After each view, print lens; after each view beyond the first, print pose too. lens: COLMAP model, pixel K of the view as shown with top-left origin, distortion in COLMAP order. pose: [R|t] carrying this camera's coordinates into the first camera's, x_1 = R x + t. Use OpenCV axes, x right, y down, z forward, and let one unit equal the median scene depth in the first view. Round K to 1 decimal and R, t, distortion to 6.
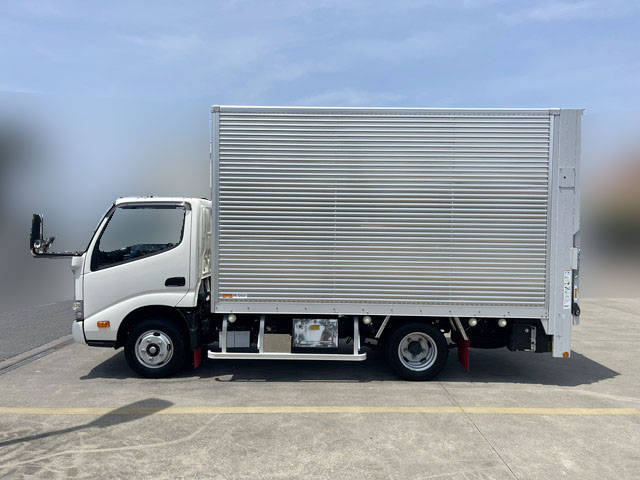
lens RADIAL K [[485.6, 0, 321.8], [0, 485.6, 241.5], [0, 0, 1]] dist [0.066631, -0.091727]
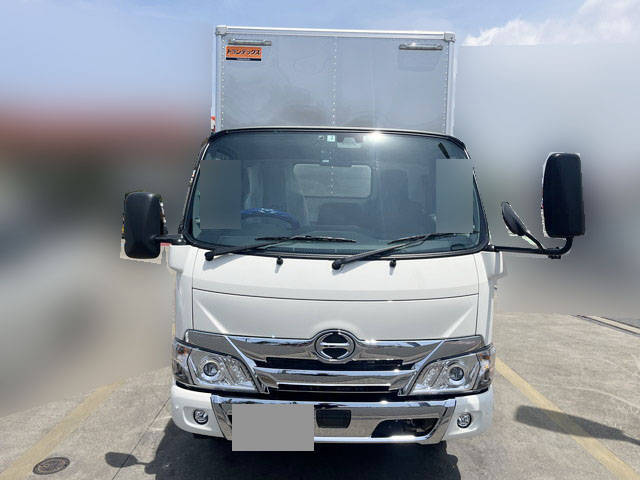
lens RADIAL K [[485.6, 0, 324.8], [0, 485.6, 236.2], [0, 0, 1]] dist [0.066631, -0.091727]
pose [[-0.024316, -0.070972, 0.997182, -1.190702], [0.002619, 0.997469, 0.071056, -0.023010], [-0.999701, 0.004340, -0.024069, 1.452741]]
